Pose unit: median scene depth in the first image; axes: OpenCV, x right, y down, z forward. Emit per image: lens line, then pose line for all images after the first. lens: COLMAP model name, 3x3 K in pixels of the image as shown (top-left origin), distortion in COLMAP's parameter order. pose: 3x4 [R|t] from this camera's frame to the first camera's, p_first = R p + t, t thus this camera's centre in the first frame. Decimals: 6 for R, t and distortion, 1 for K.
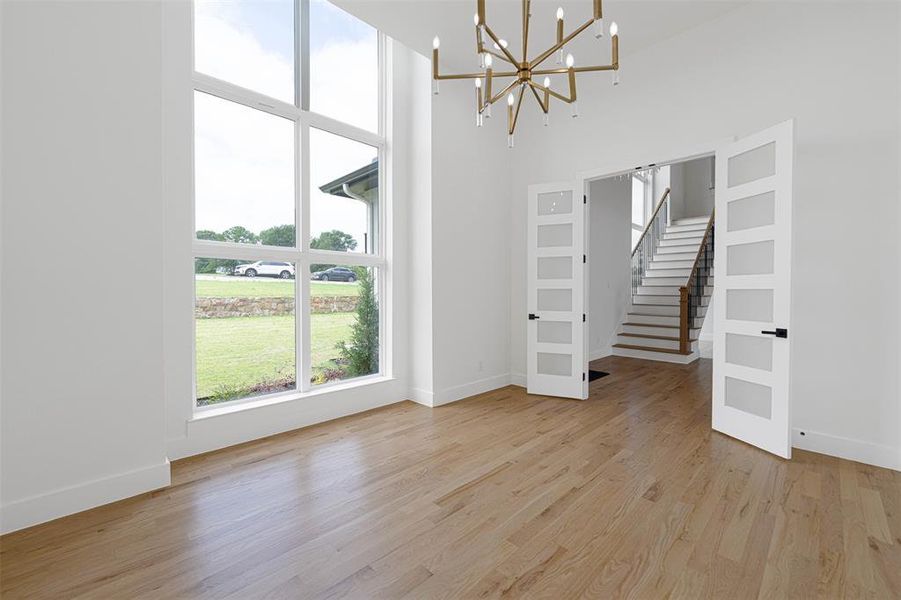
lens RADIAL K [[370.8, 0, 445.1], [0, 370.8, 290.0], [0, 0, 1]] dist [-0.002205, -0.000225]
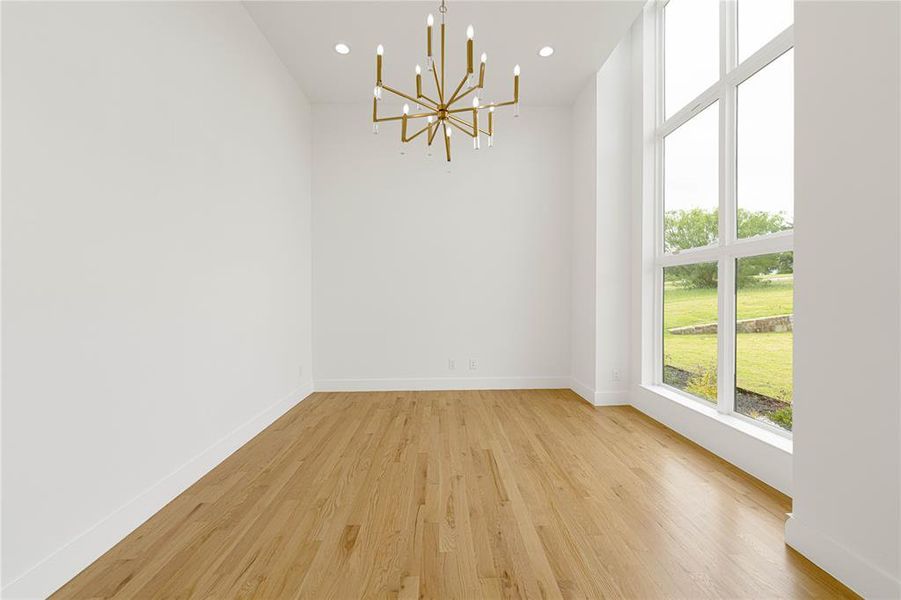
lens RADIAL K [[370.8, 0, 445.1], [0, 370.8, 290.0], [0, 0, 1]] dist [-0.002205, -0.000225]
pose [[-0.683095, -0.004295, -0.730317, 0.982282], [0.000582, 0.999979, -0.006426, 0.000879], [0.730329, -0.004815, -0.683078, 1.654075]]
